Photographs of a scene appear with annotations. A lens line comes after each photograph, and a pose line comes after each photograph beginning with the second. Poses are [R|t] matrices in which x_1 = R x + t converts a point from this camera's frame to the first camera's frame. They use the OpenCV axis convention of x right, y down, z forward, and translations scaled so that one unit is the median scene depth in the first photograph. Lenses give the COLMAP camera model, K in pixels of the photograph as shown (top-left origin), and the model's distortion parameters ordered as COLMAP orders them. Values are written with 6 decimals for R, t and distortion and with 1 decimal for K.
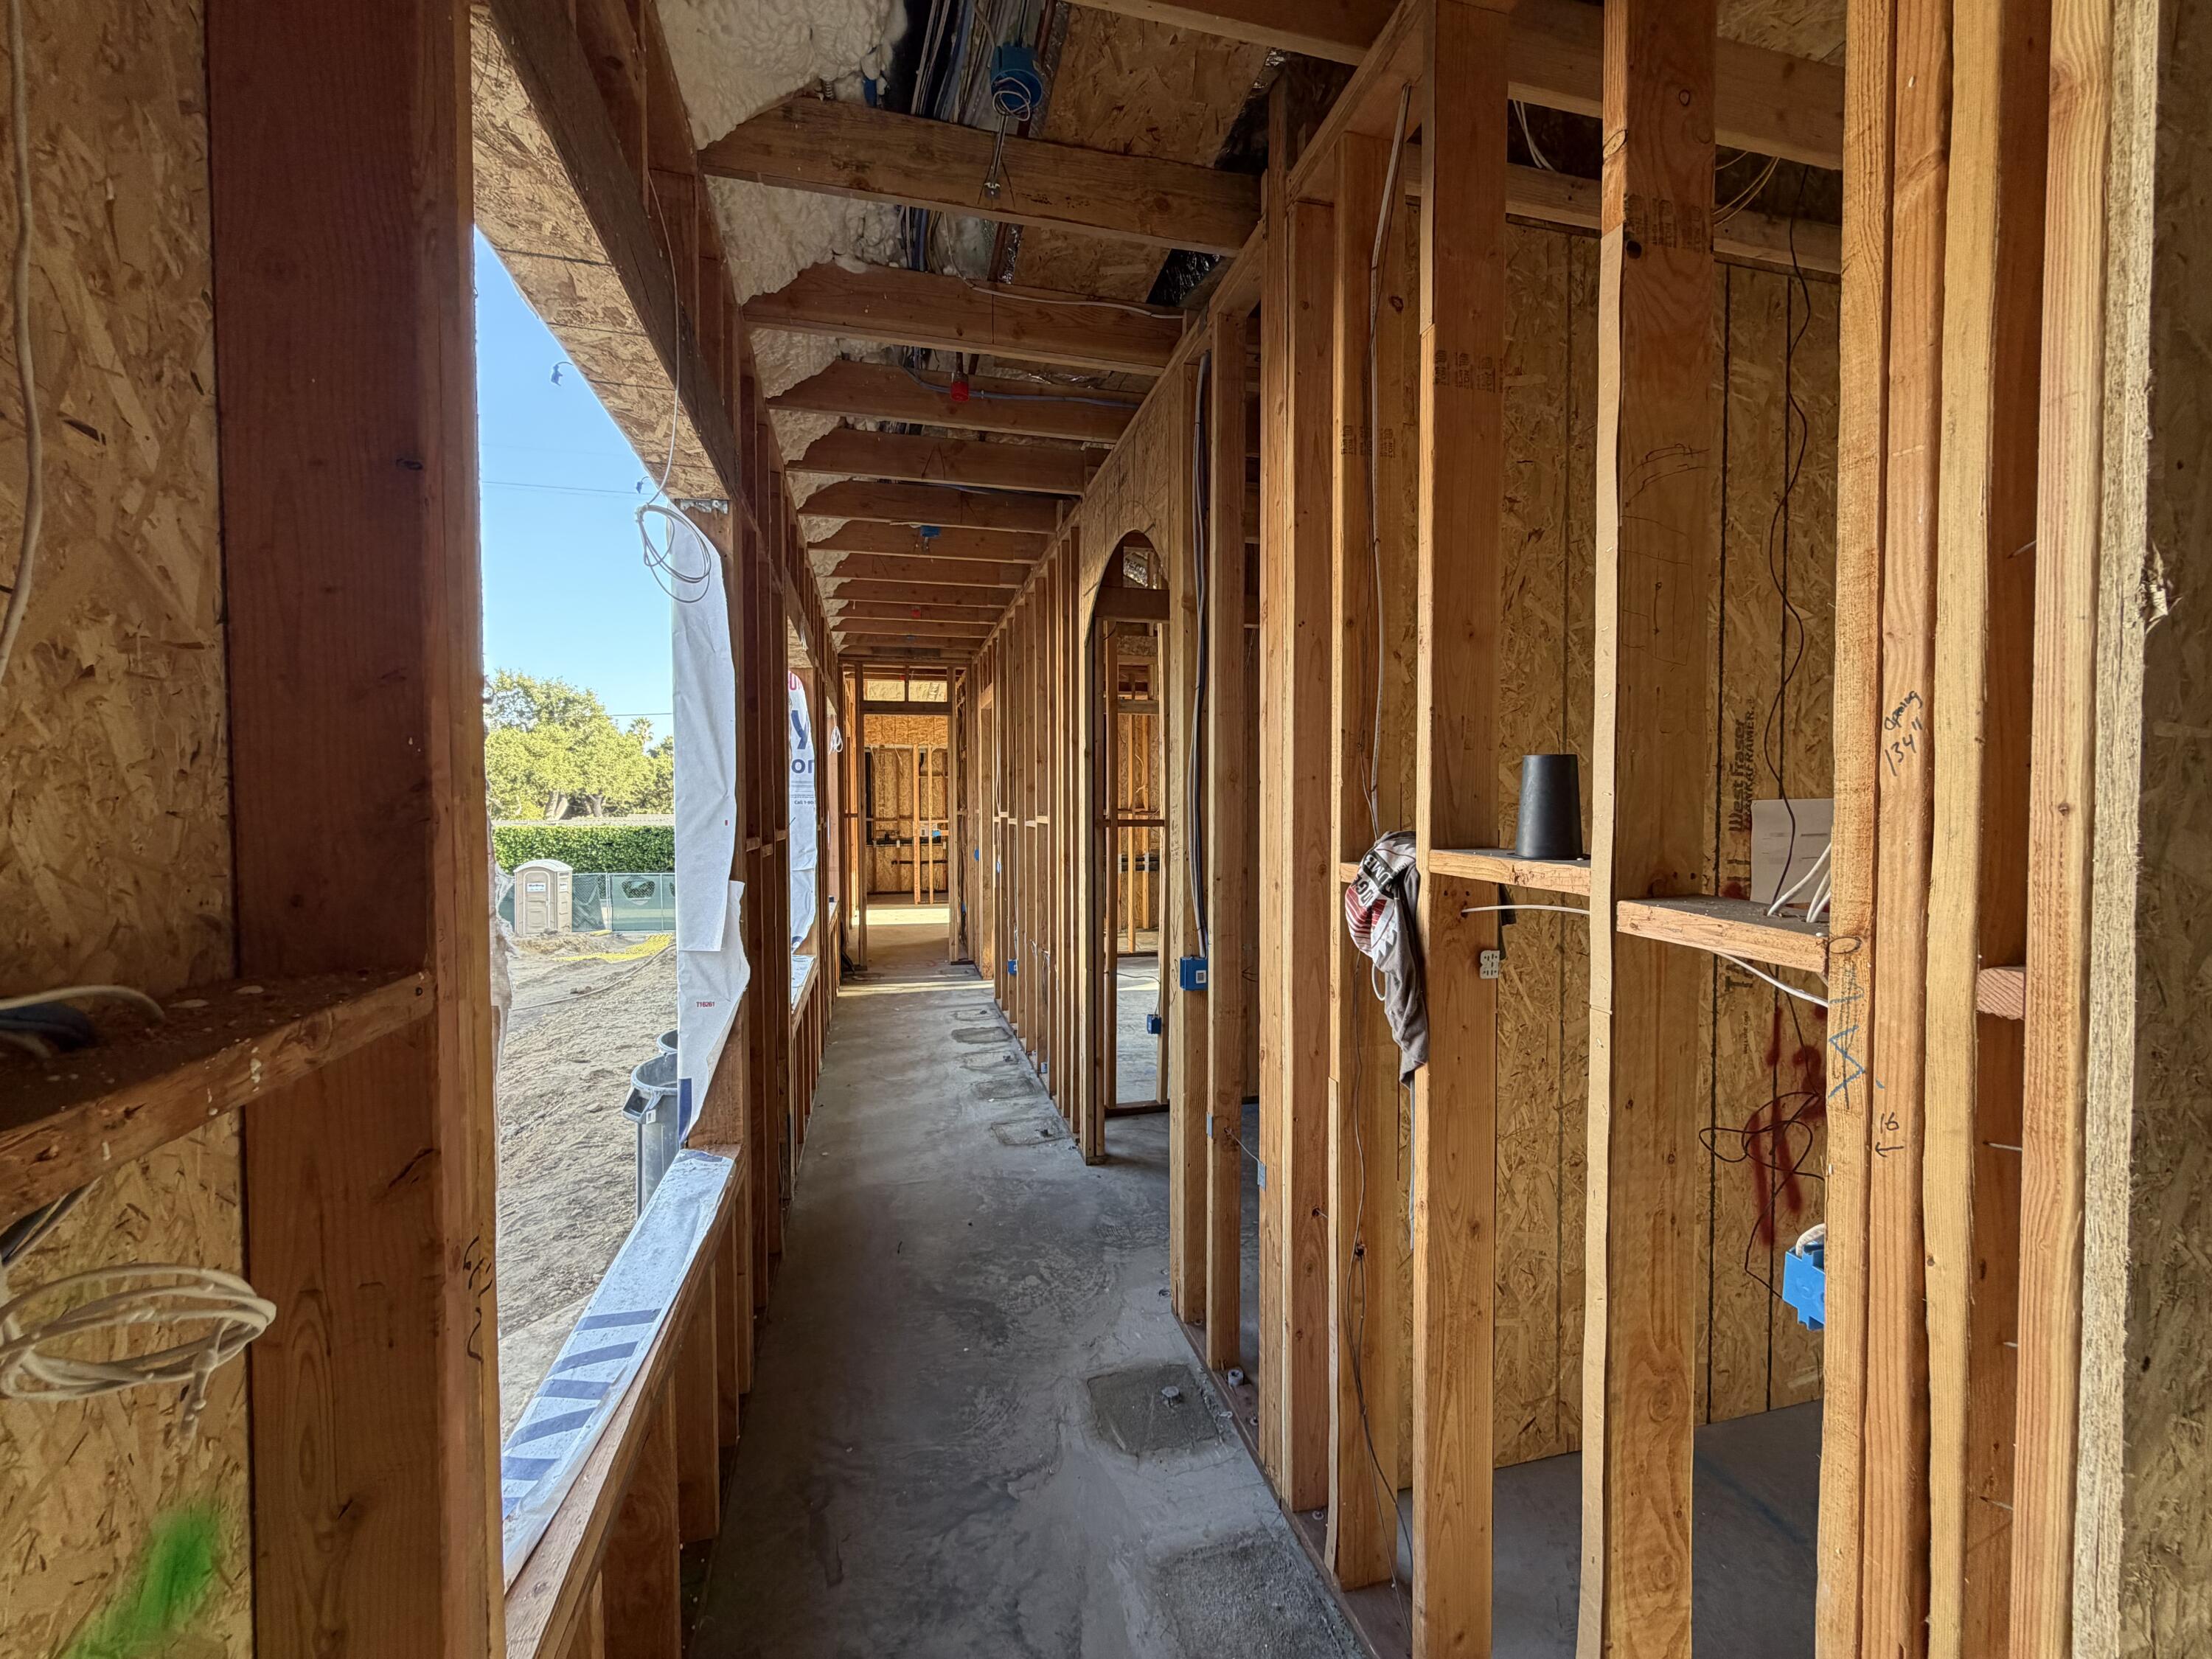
lens RADIAL K [[881.6, 0, 1103.7], [0, 881.6, 825.1], [0, 0, 1]] dist [0.001849, -0.000270]
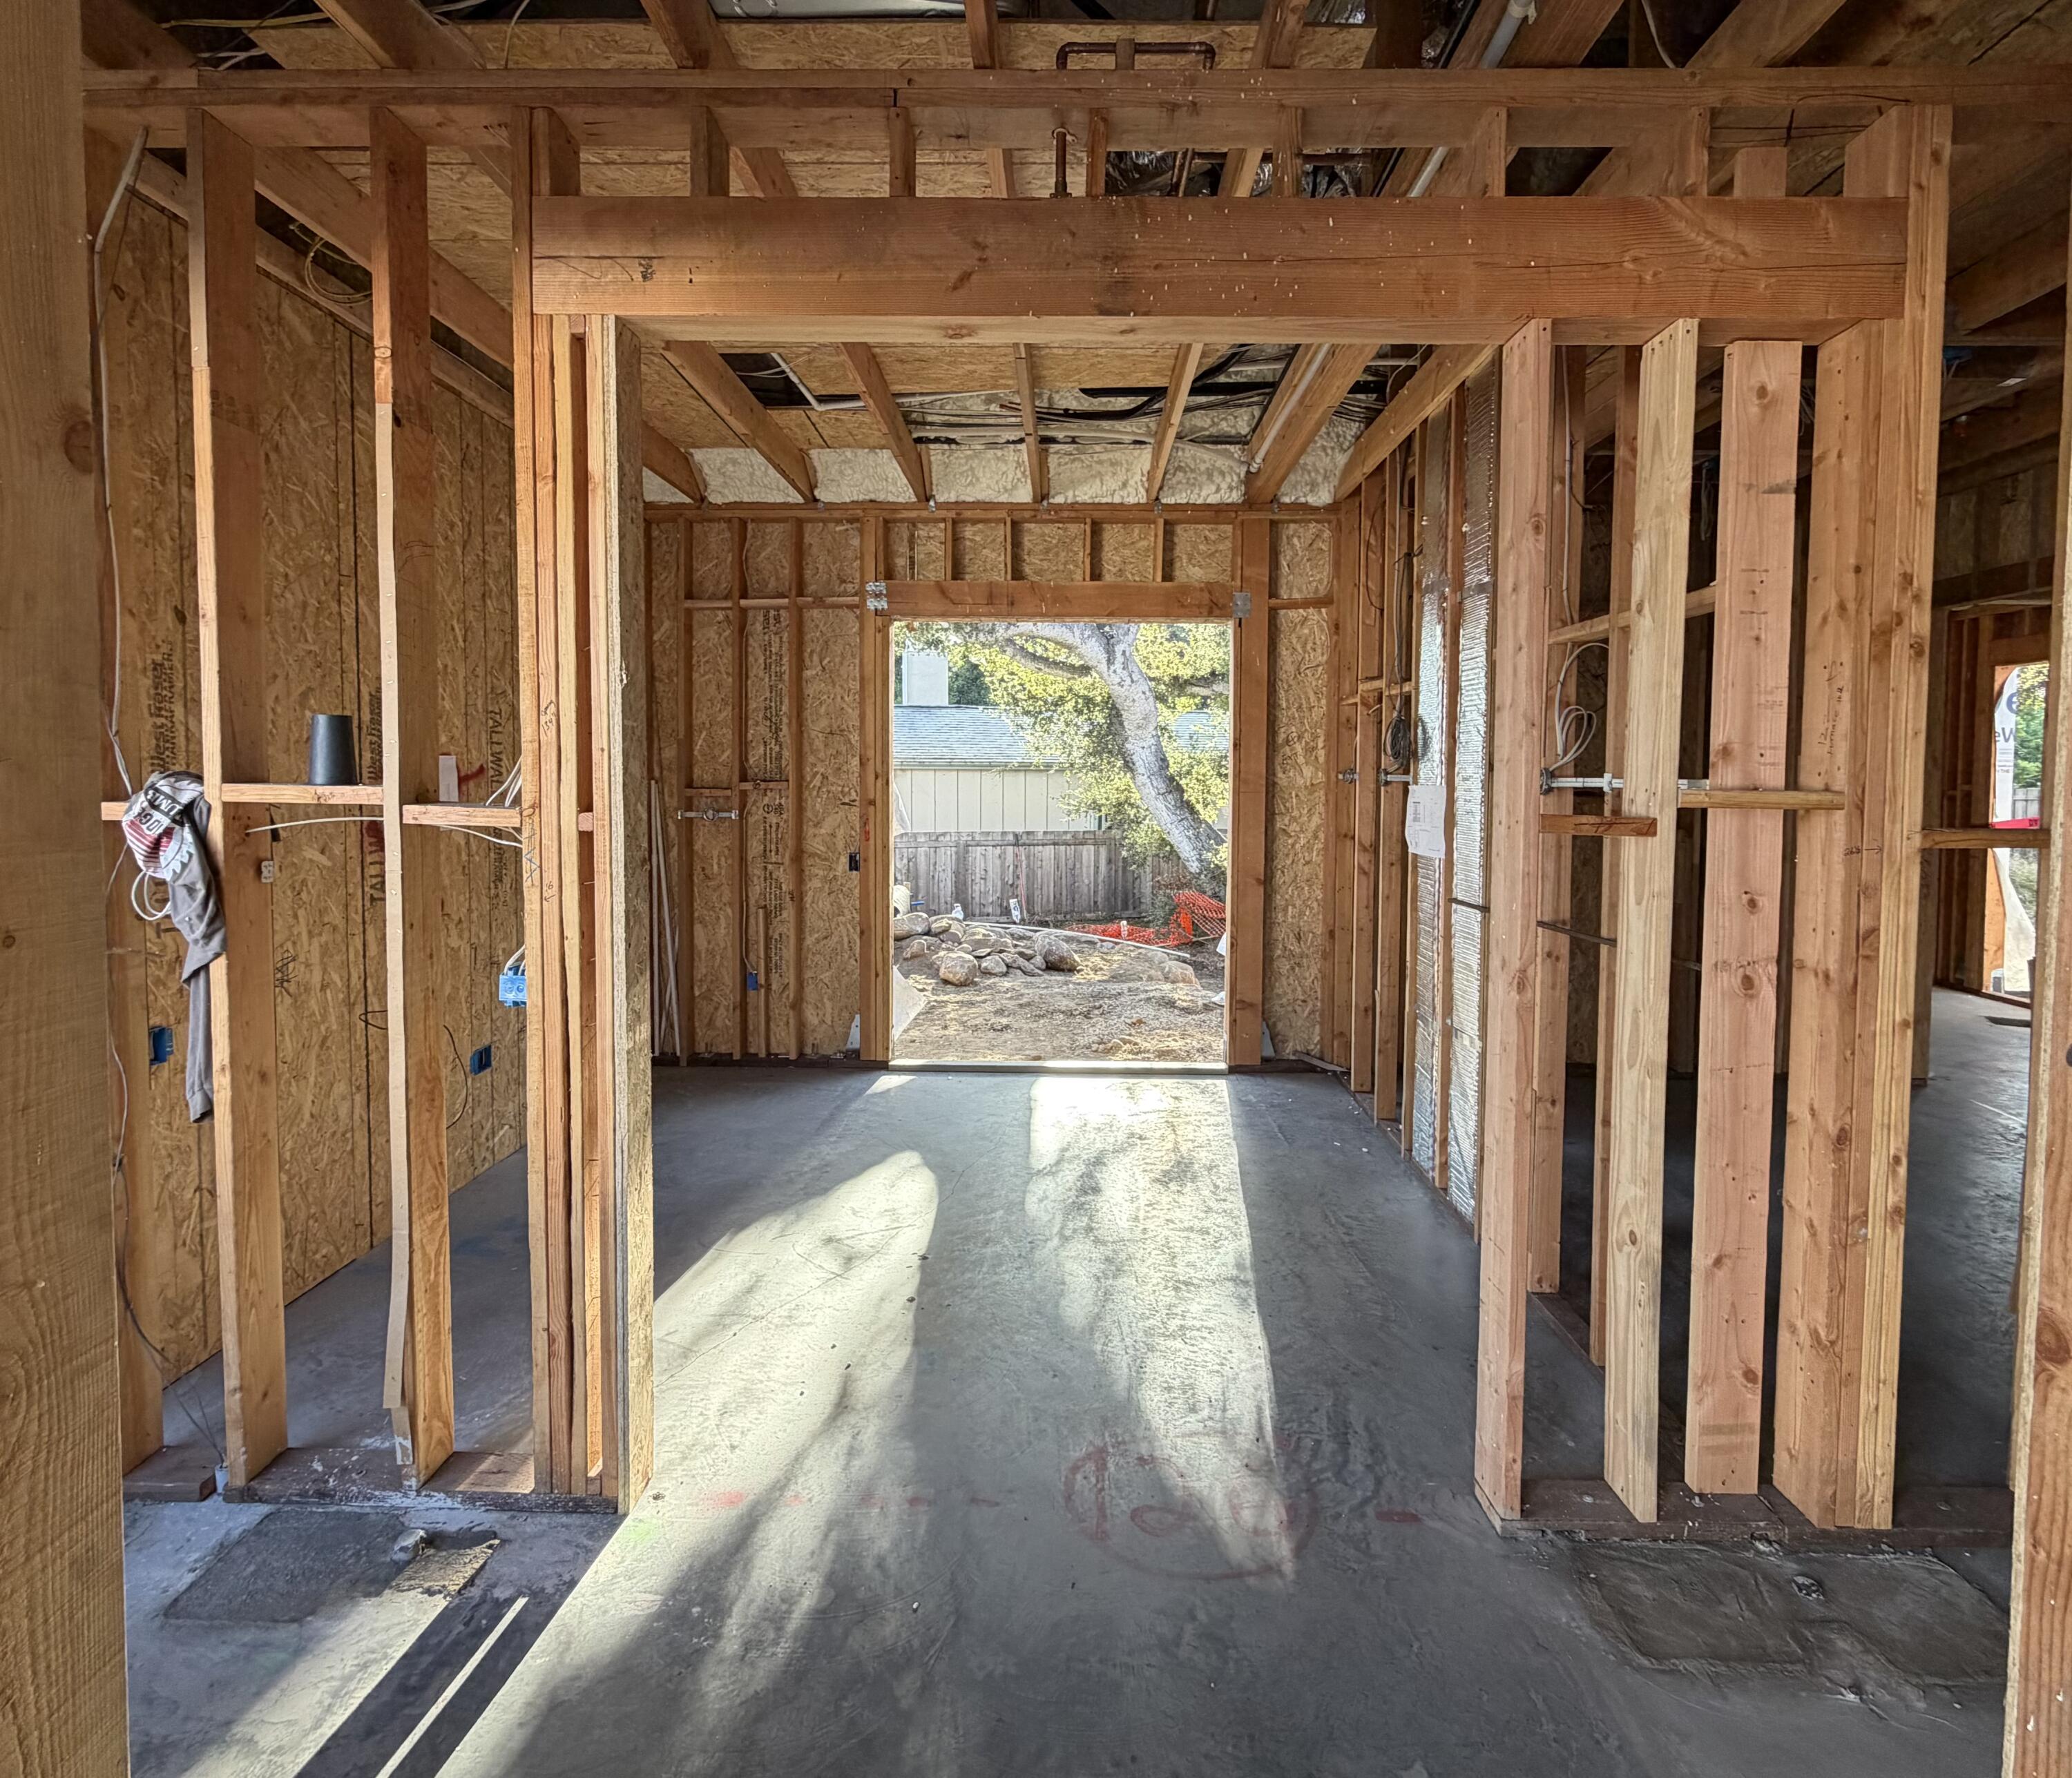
lens RADIAL K [[1064.6, 0, 1052.1], [0, 1064.6, 822.6], [0, 0, 1]] dist [-0.000268, -0.001439]
pose [[0.264760, -0.039534, 0.963504, -0.782287], [0.020449, 0.999165, 0.035378, 0.053635], [-0.964097, 0.010336, 0.265347, -0.548529]]
